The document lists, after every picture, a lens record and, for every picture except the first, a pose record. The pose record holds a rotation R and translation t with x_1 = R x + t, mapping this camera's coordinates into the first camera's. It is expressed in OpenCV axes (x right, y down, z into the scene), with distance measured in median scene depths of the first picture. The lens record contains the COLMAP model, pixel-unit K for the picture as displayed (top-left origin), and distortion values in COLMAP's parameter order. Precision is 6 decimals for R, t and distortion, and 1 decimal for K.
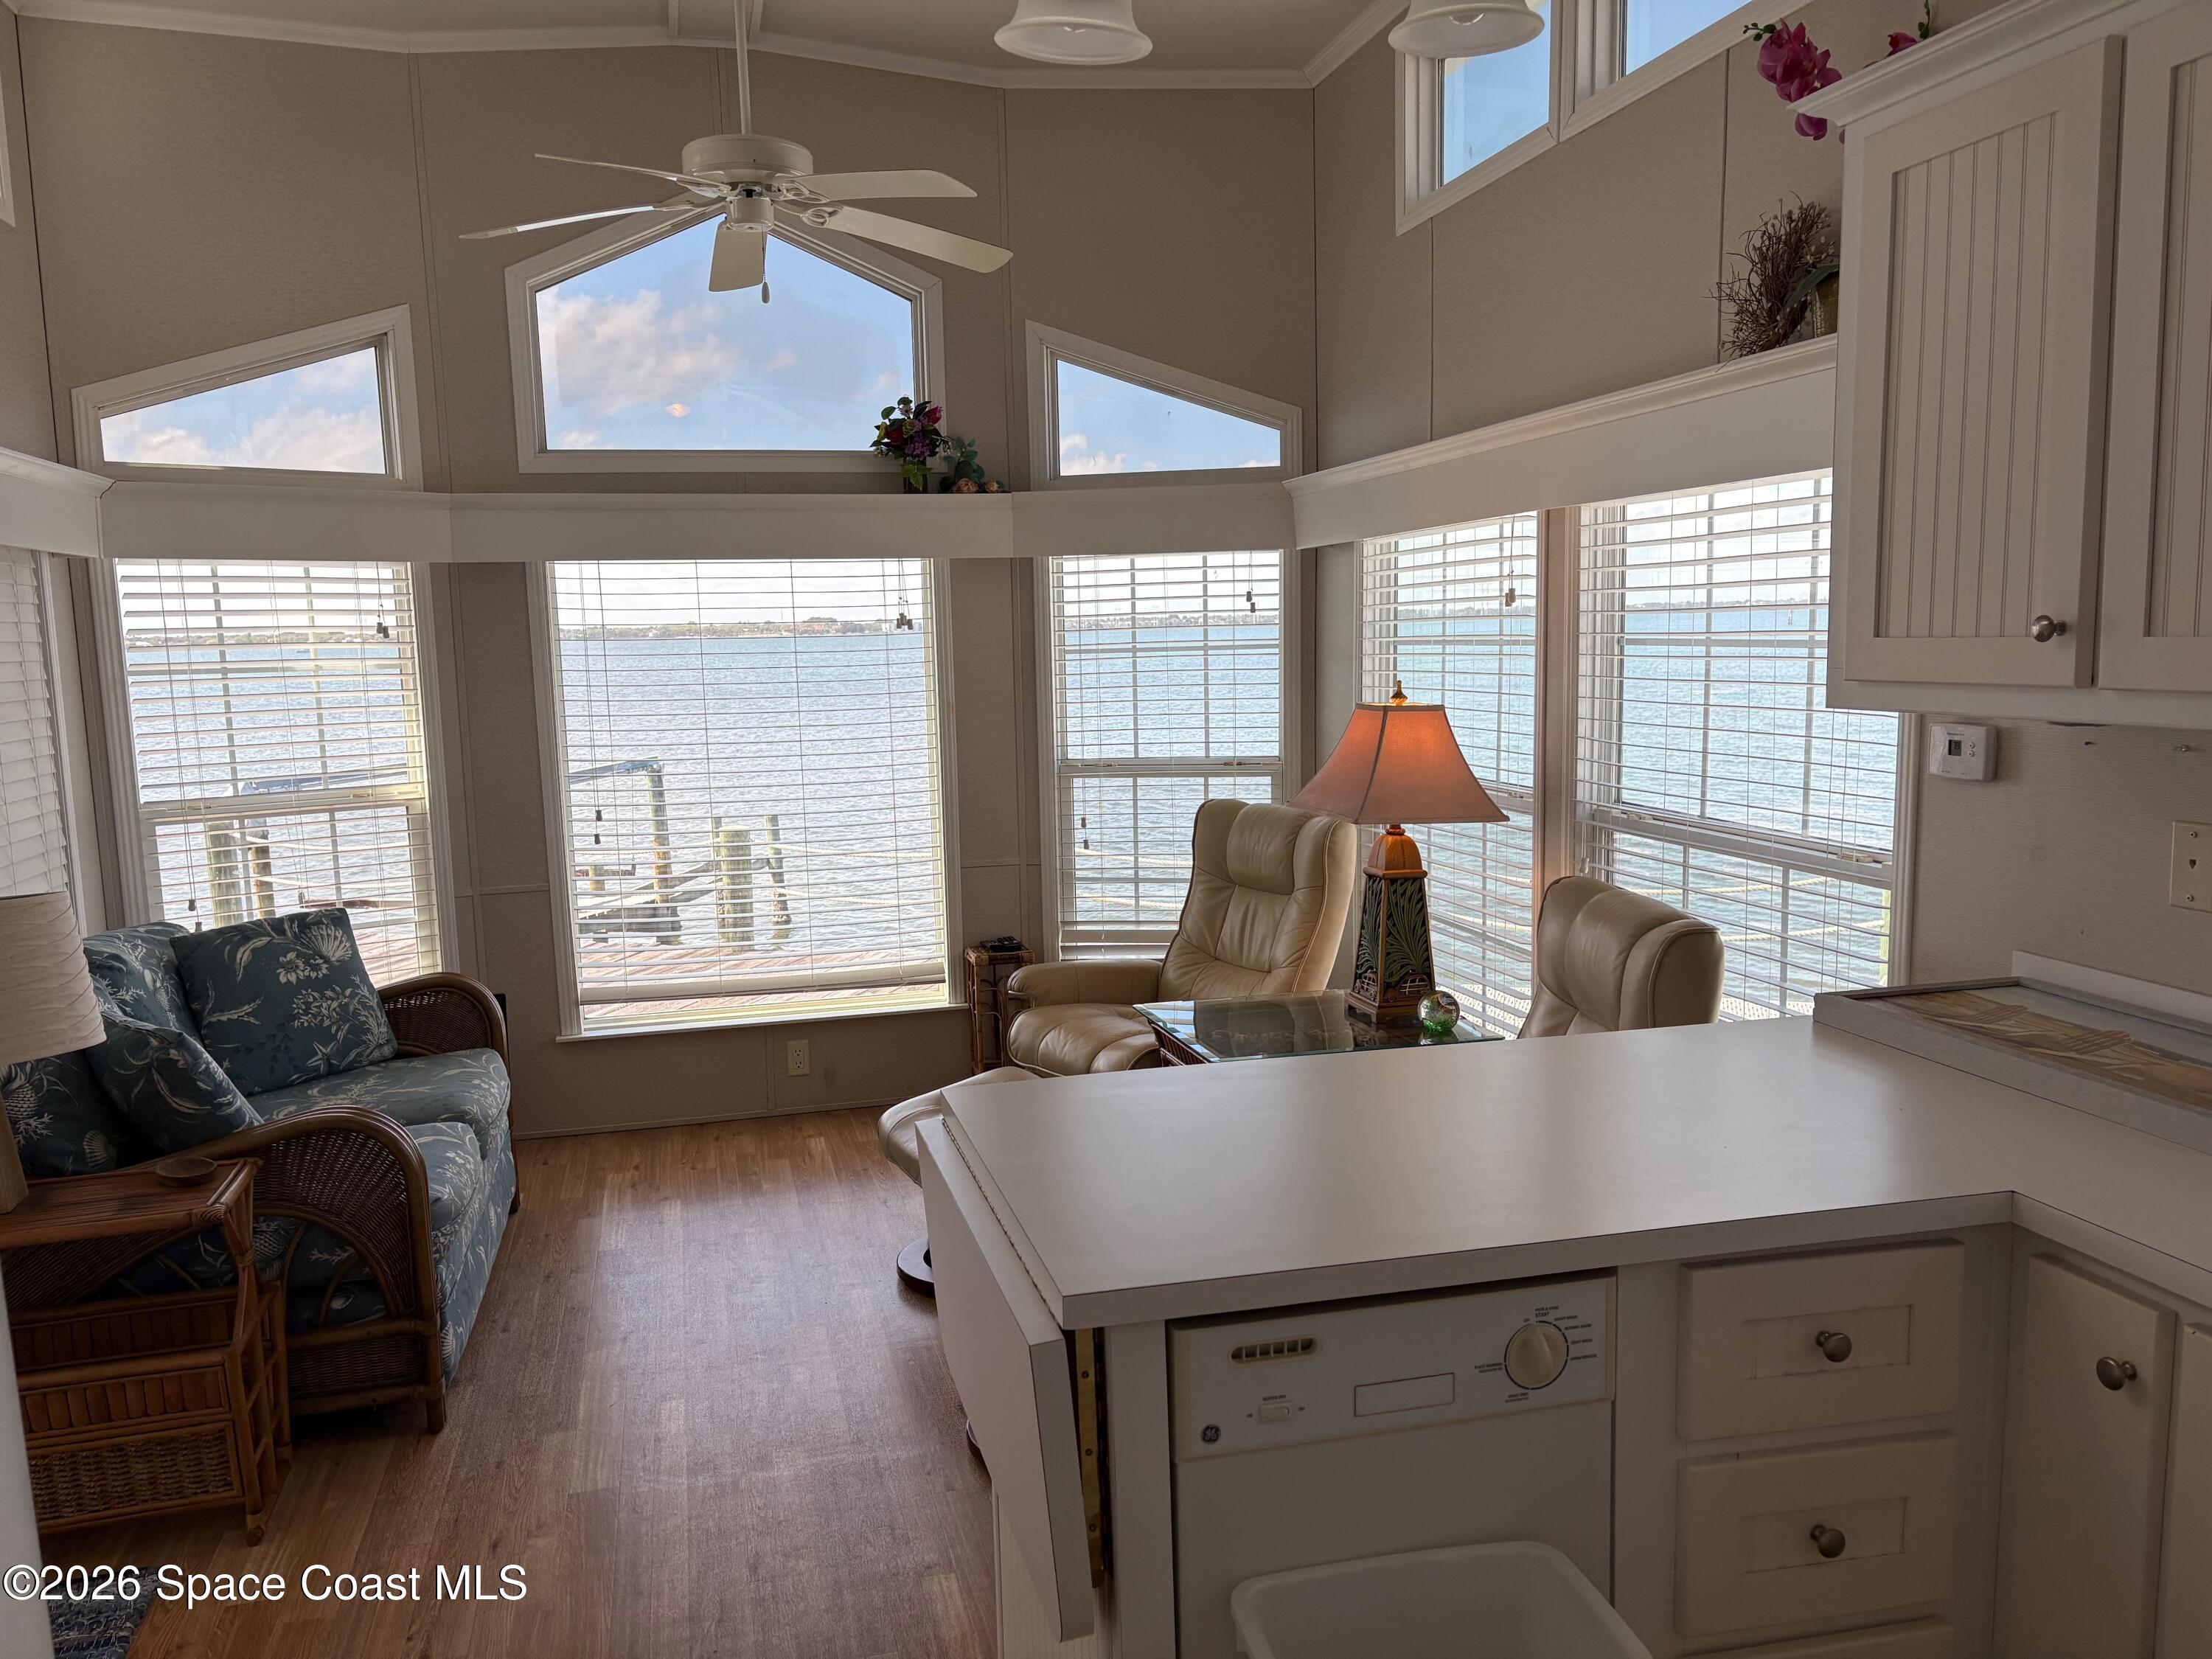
lens RADIAL K [[1679.0, 0, 1085.3], [0, 1679.0, 855.3], [0, 0, 1]] dist [0.053636, -0.057858]
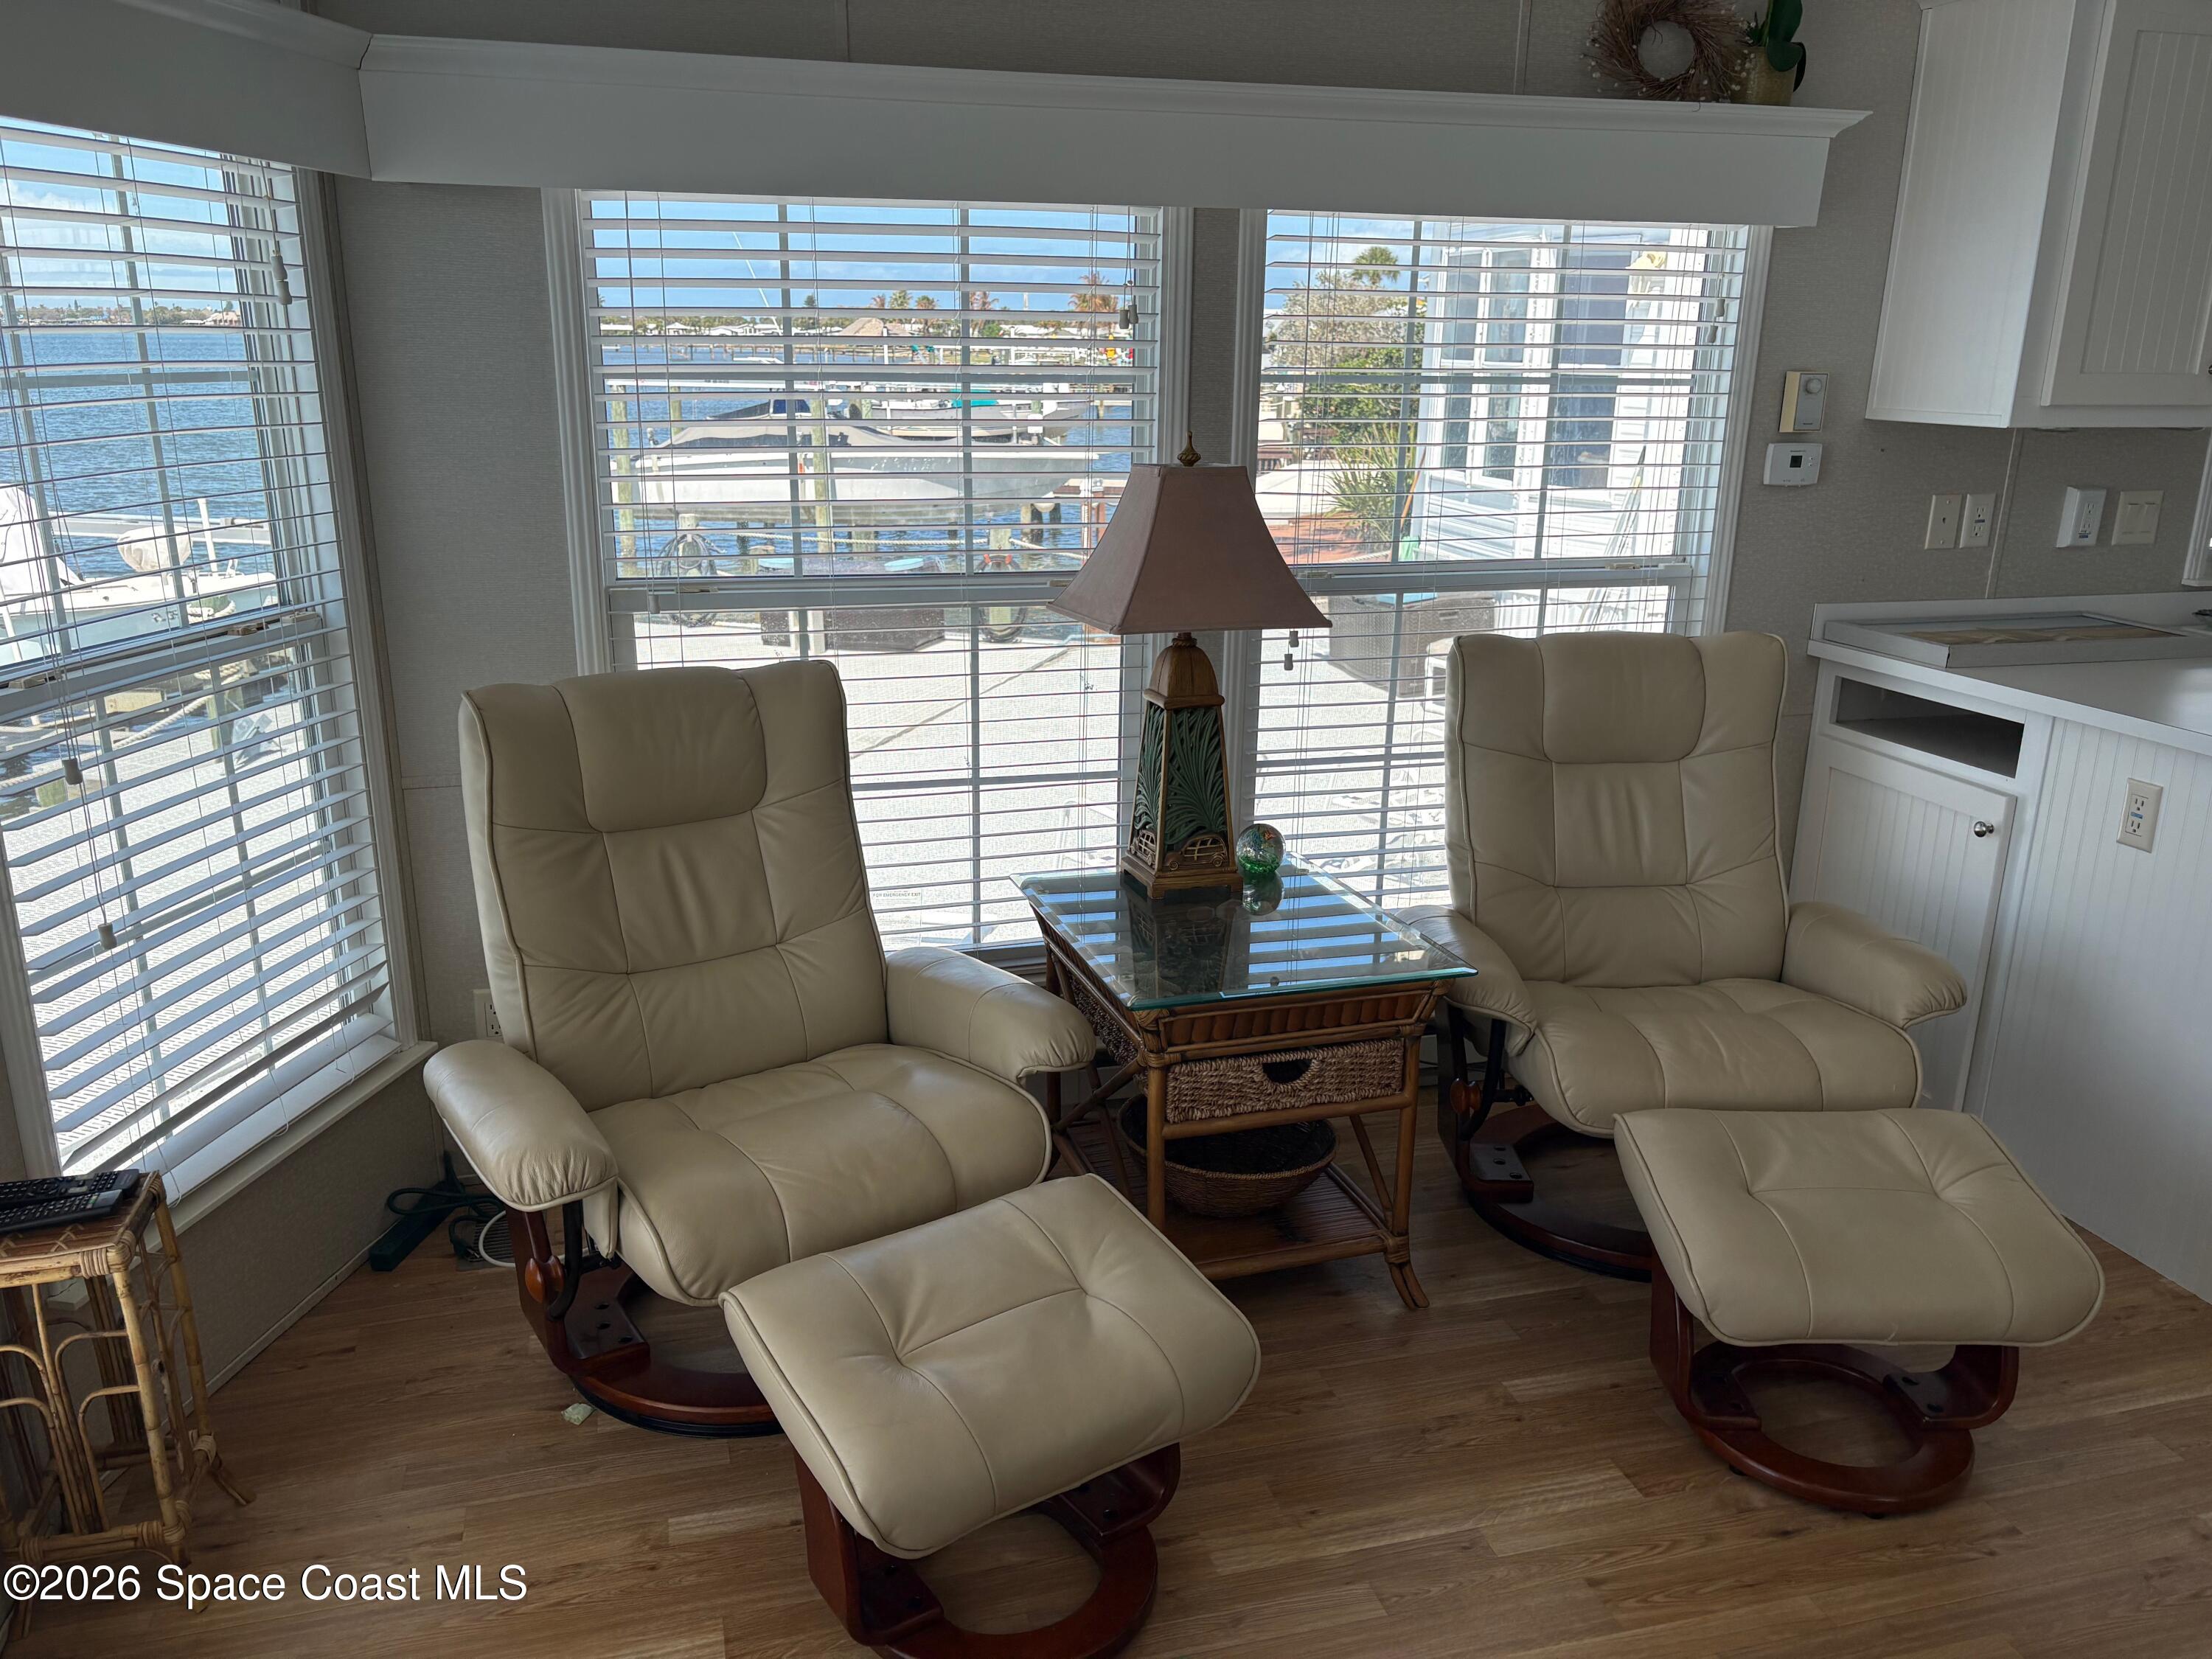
lens RADIAL K [[1679.0, 0, 1093.0], [0, 1679.0, 836.9], [0, 0, 1]] dist [0.053636, -0.057858]
pose [[-0.029602, -0.250432, 0.967681, -0.514187], [0.125392, 0.959528, 0.252158, -0.114894], [-0.991666, 0.128804, 0.002999, 0.983336]]
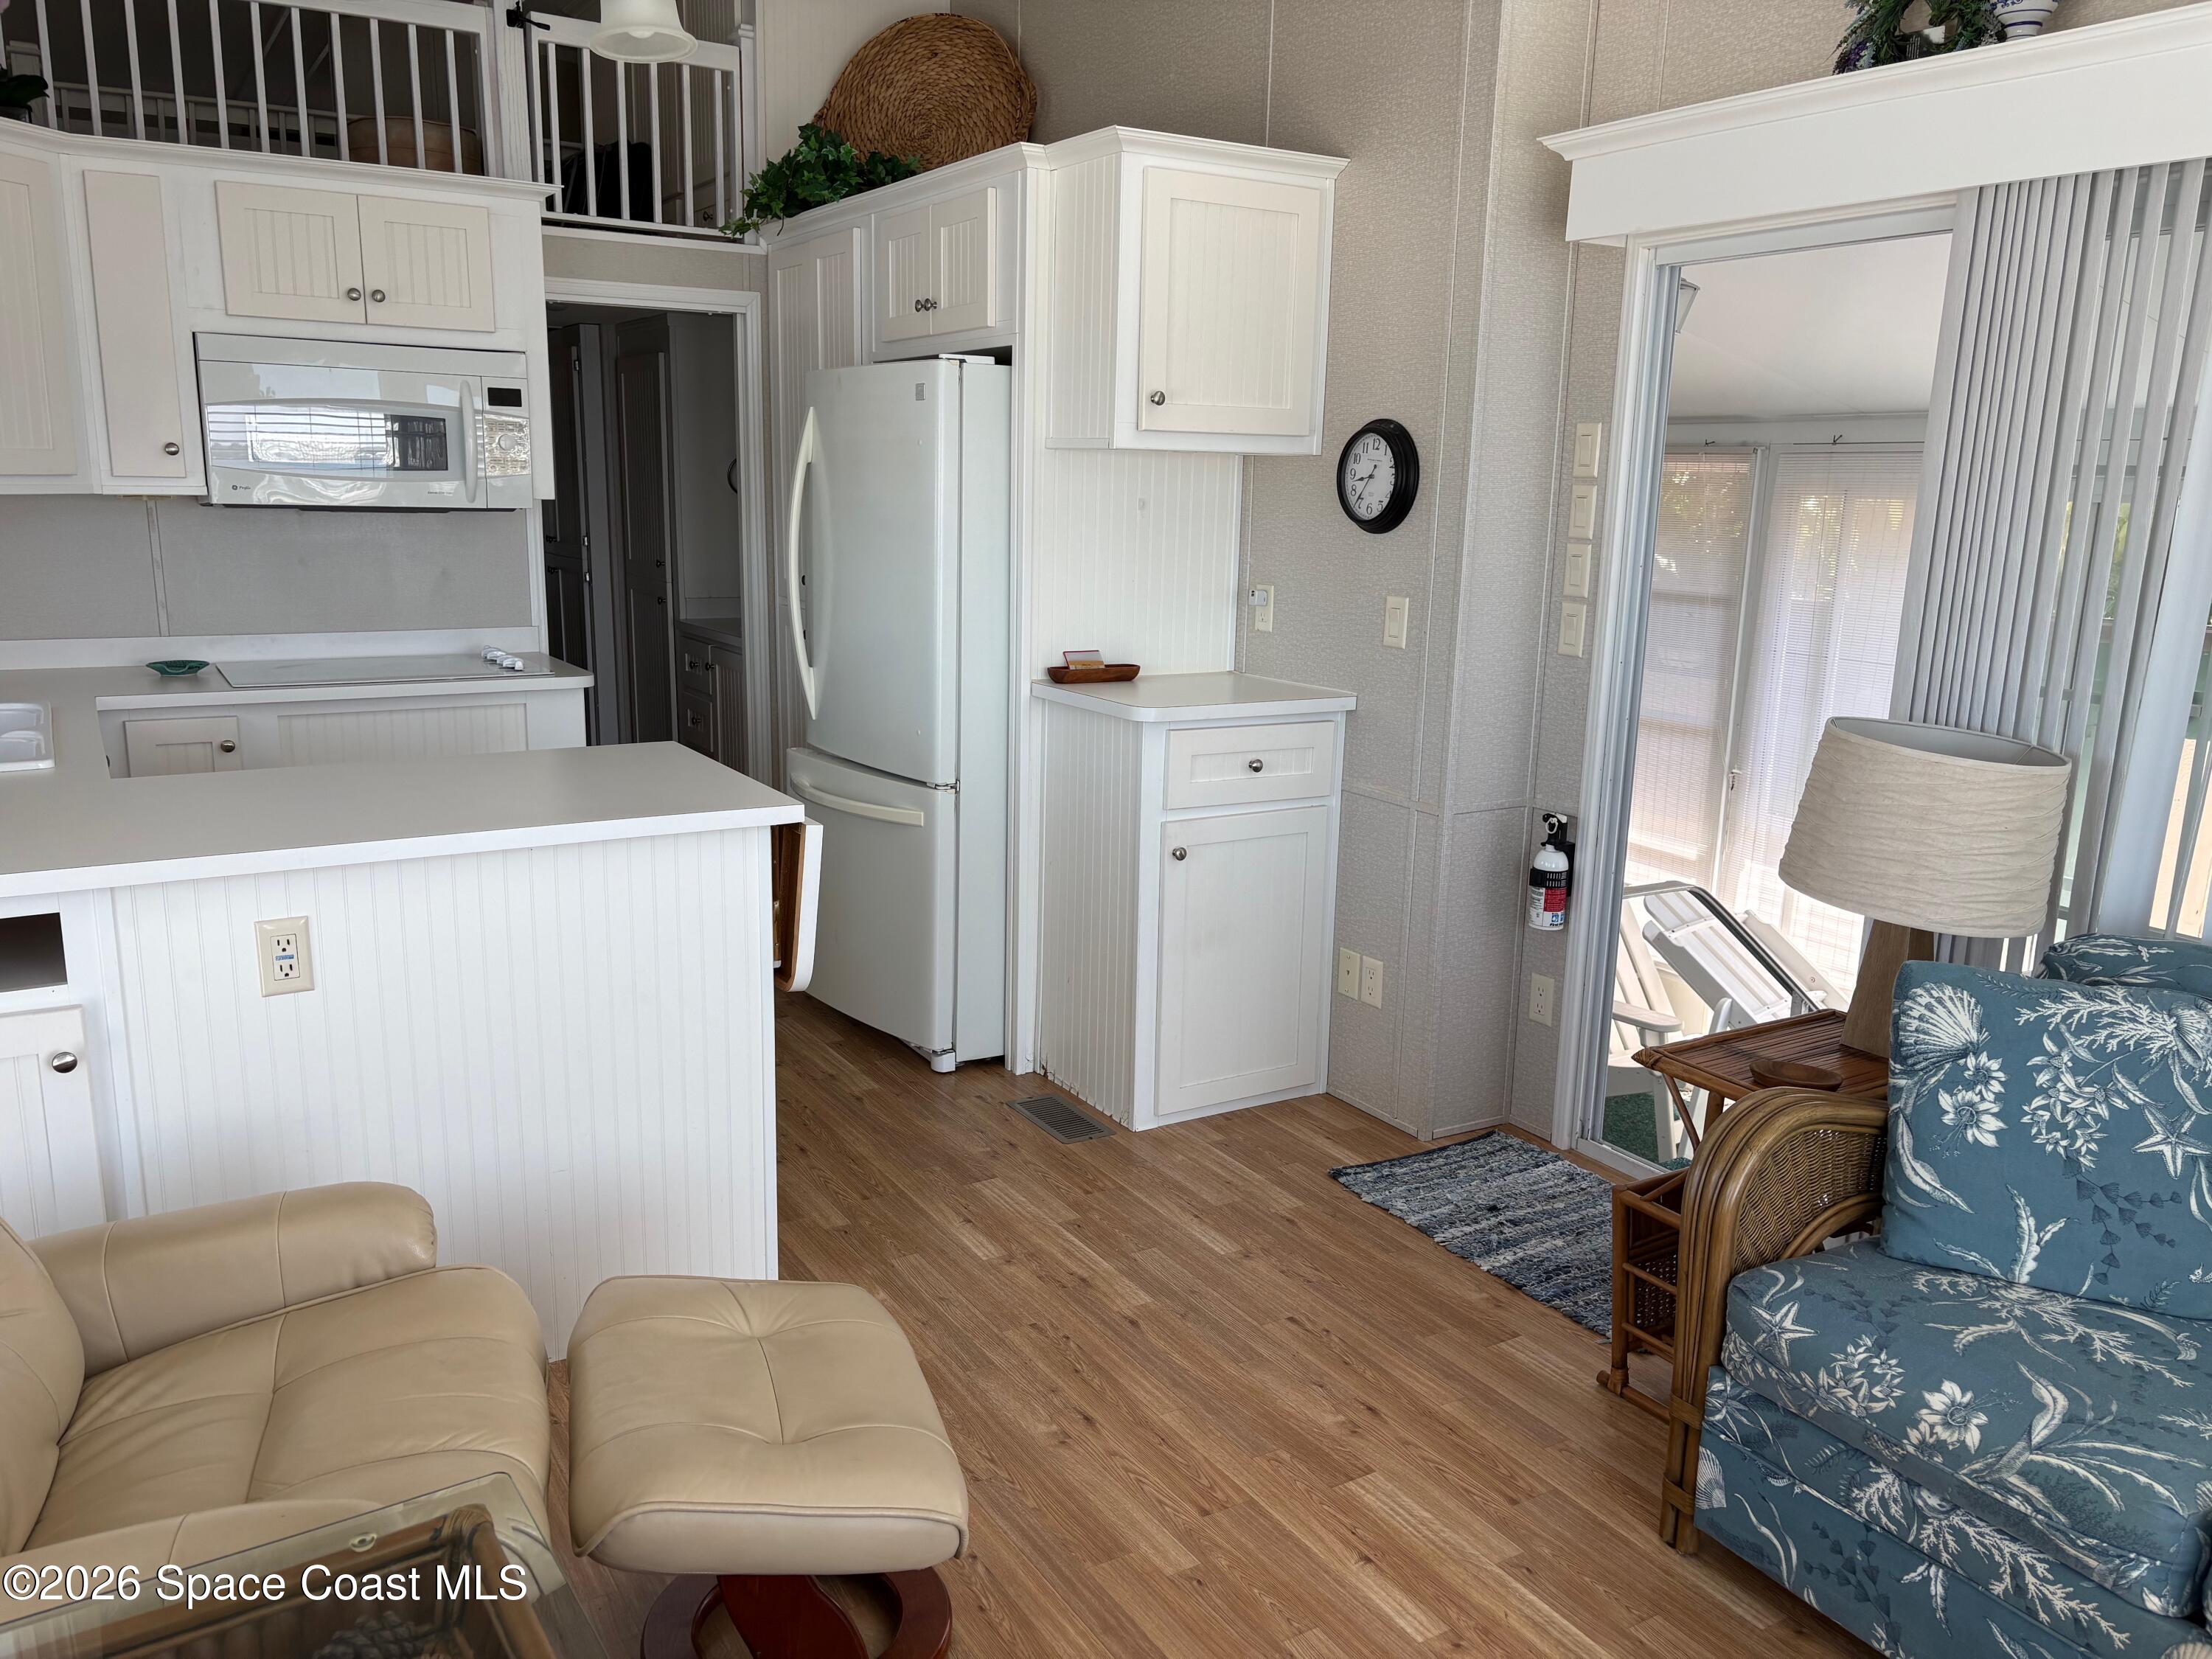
lens RADIAL K [[1679.0, 0, 1083.4], [0, 1679.0, 835.6], [0, 0, 1]] dist [0.053636, -0.057858]
pose [[-0.957631, 0.059854, -0.281709, 0.042627], [-0.039450, 0.941682, 0.334183, -0.149086], [0.285282, 0.331138, -0.899423, 1.172263]]
